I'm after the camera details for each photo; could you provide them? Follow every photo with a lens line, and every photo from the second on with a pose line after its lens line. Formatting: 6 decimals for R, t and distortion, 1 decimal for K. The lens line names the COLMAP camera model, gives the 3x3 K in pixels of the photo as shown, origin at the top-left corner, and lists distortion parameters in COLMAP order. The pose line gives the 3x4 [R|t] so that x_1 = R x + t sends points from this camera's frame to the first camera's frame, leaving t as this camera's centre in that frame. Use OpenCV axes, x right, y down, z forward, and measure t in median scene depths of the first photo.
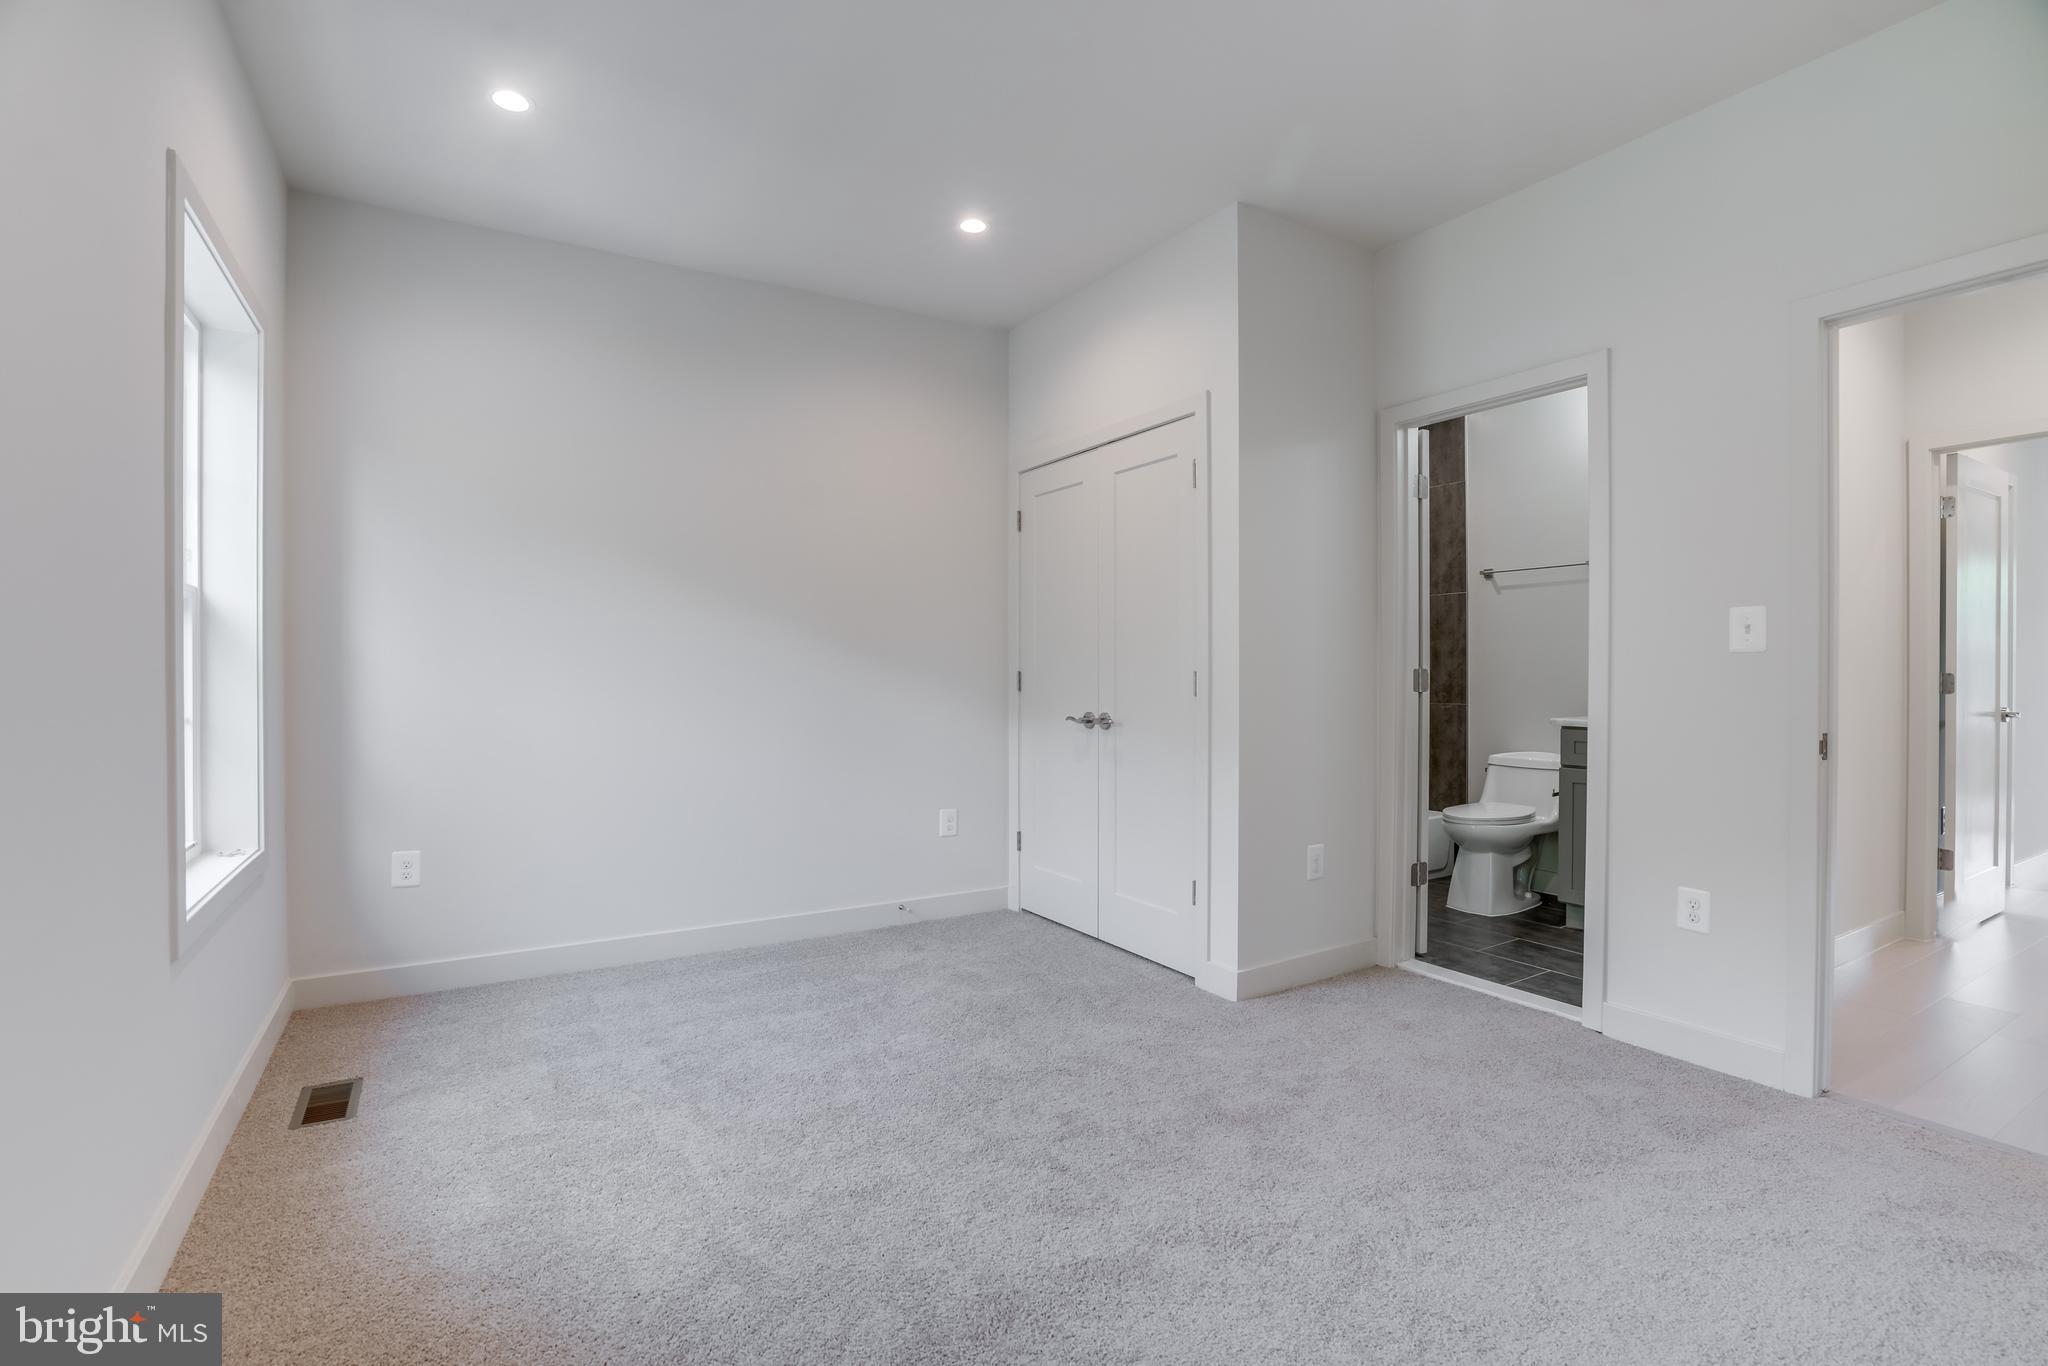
lens RADIAL K [[951.9, 0, 1029.0], [0, 951.9, 668.1], [0, 0, 1]] dist [-0.041501, 0.010353]
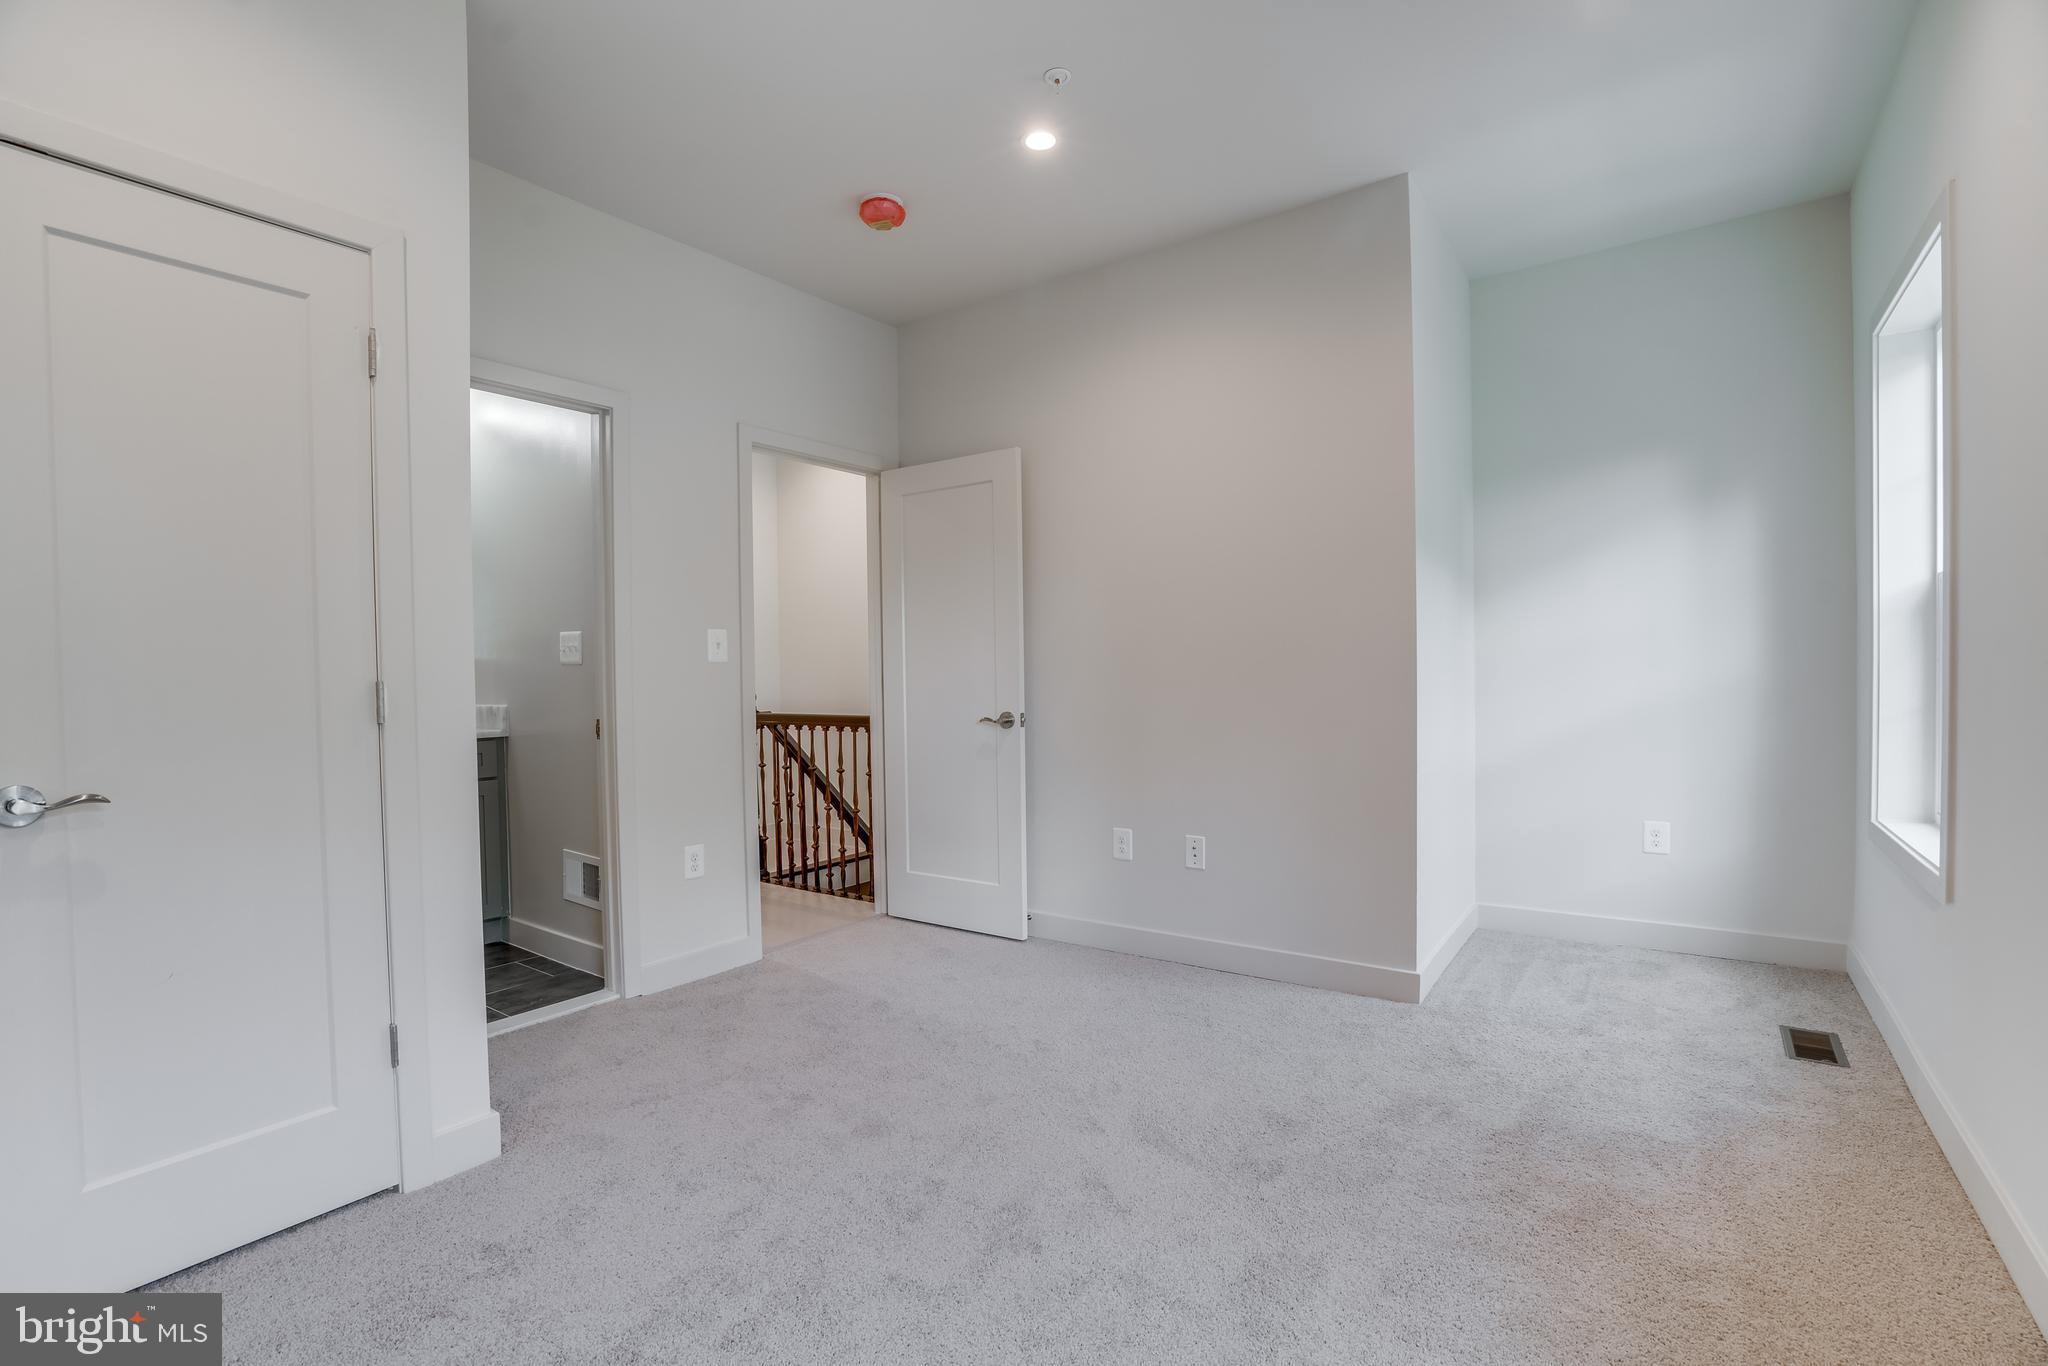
lens RADIAL K [[951.9, 0, 1018.1], [0, 951.9, 701.8], [0, 0, 1]] dist [-0.041501, 0.010353]
pose [[-0.391495, -0.019178, 0.919980, -0.367245], [0.015403, 0.999506, 0.027390, 0.004823], [-0.920051, 0.024894, -0.391006, 0.603932]]
